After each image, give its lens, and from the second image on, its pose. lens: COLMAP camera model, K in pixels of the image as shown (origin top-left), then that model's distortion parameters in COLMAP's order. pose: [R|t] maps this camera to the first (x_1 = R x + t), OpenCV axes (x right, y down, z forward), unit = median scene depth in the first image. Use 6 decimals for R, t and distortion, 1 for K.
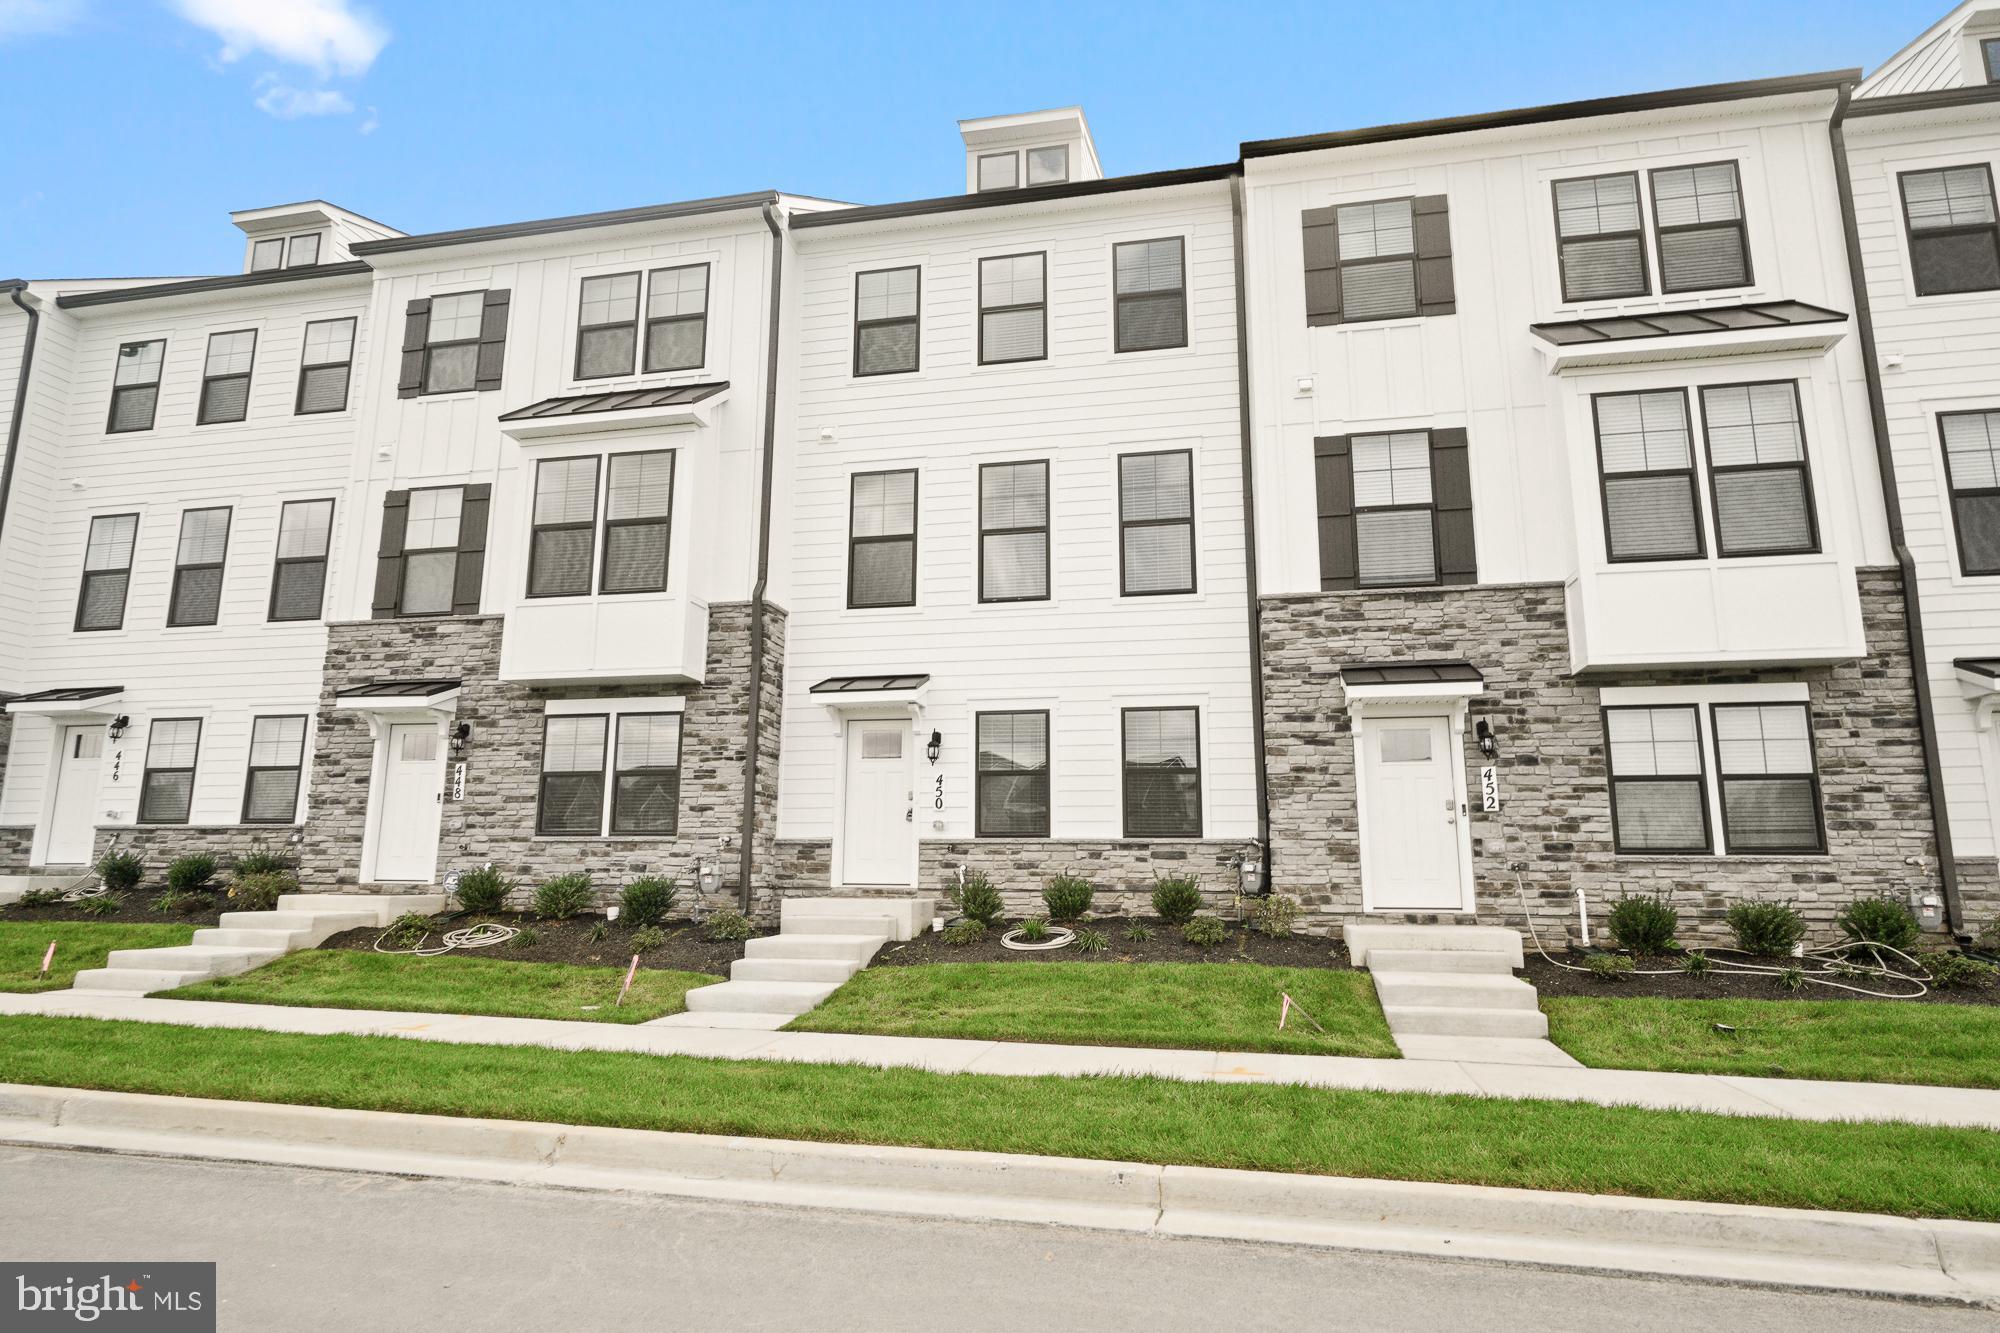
lens RADIAL K [[1121.7, 0, 1000.0], [0, 1121.7, 666.5], [0, 0, 1]] dist [-0.007240, -0.001499]
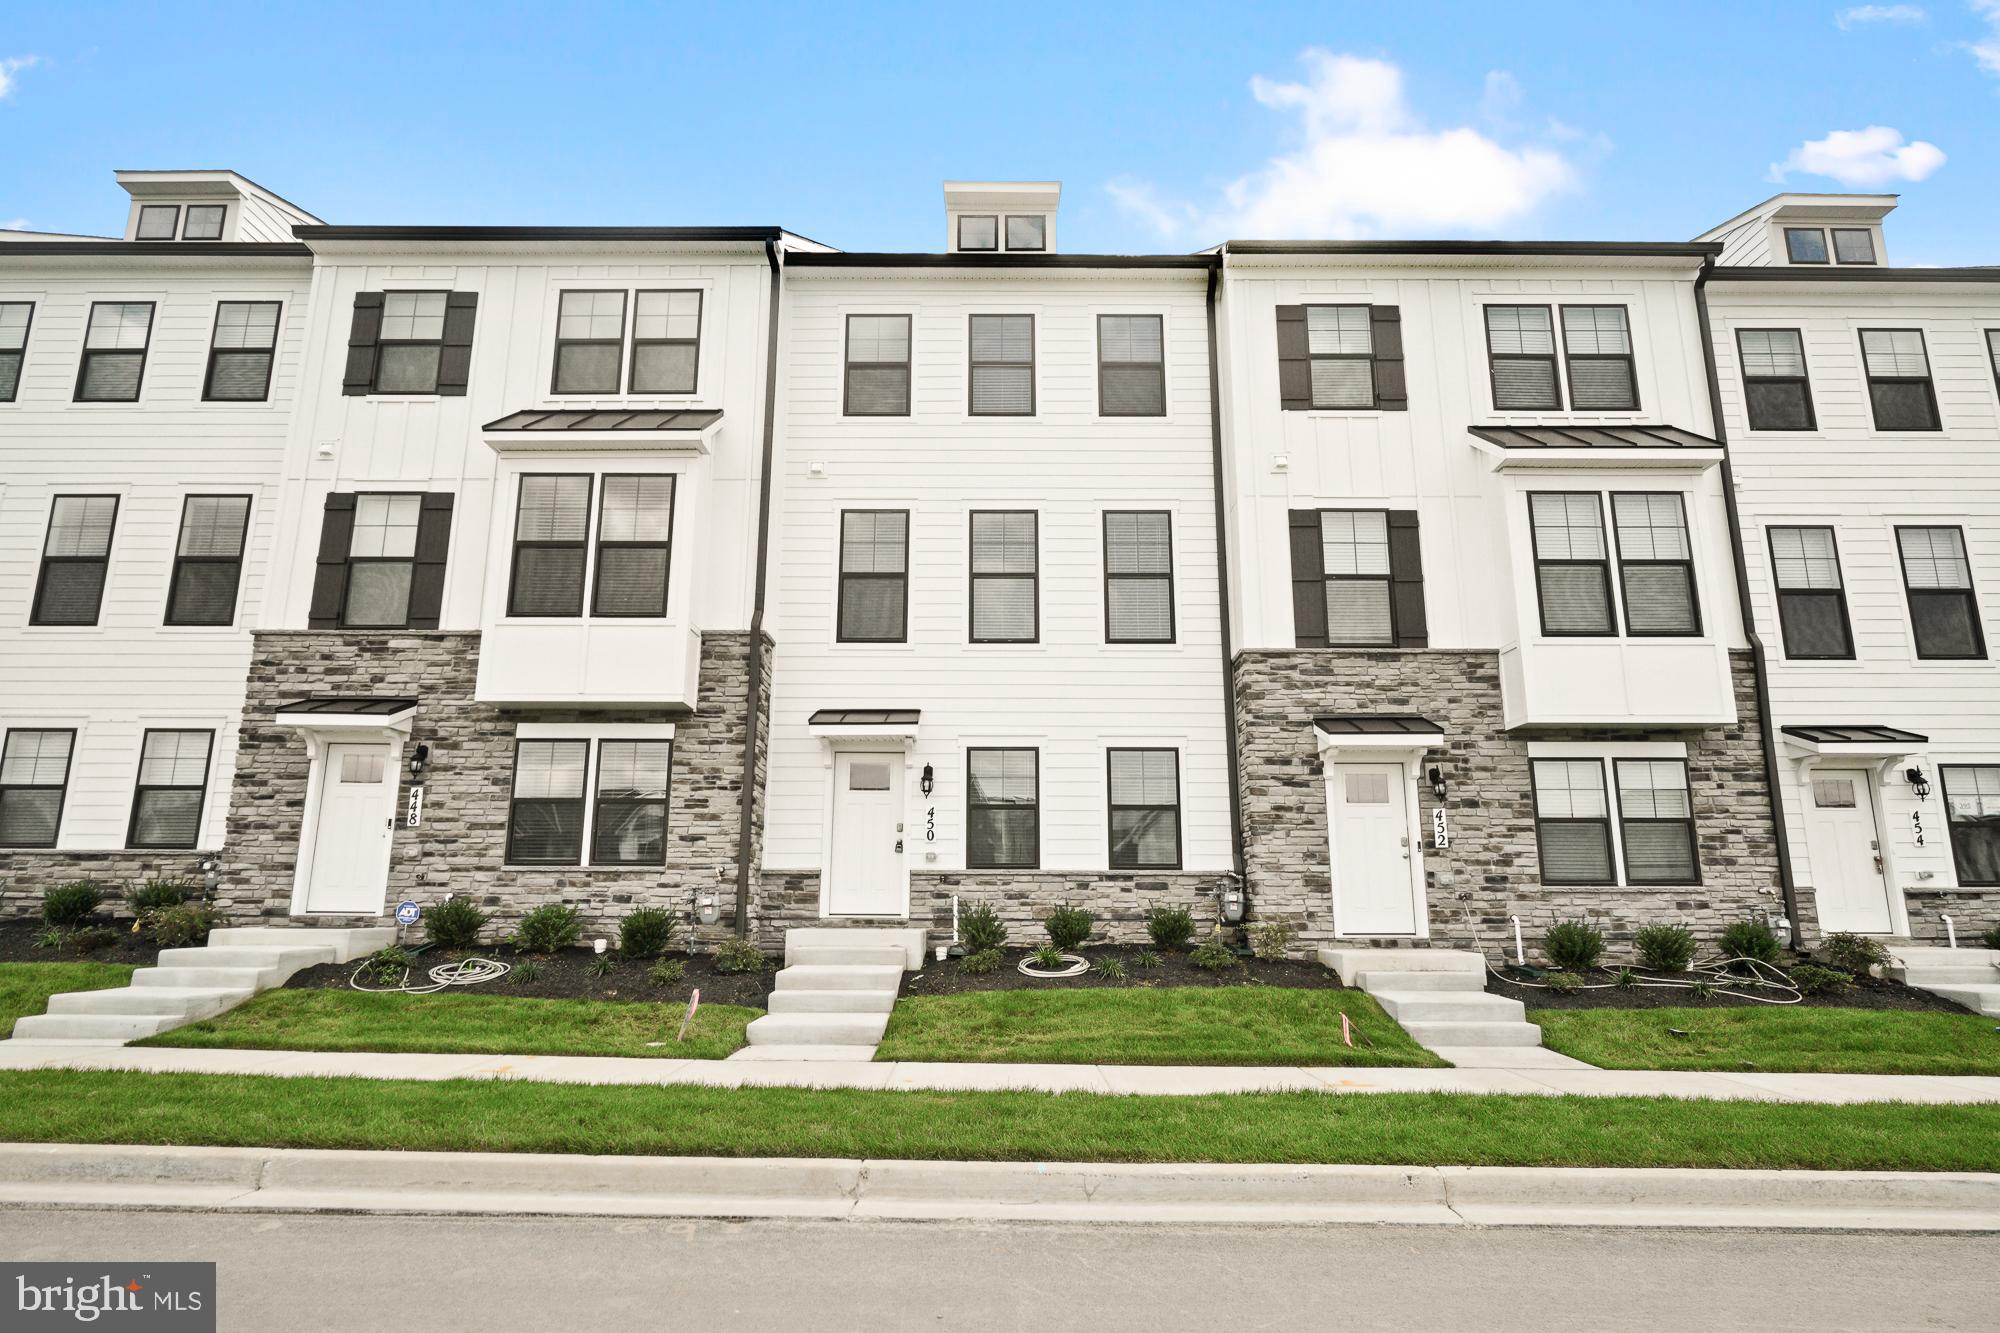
lens RADIAL K [[1100.5, 0, 1000.0], [0, 1100.5, 666.5], [0, 0, 1]] dist [-0.014828, 0.000705]
pose [[0.978057, 0.040544, 0.204352, -0.216403], [-0.035428, 0.998962, -0.028634, -0.006672], [-0.205301, 0.020766, 0.978479, -0.006150]]
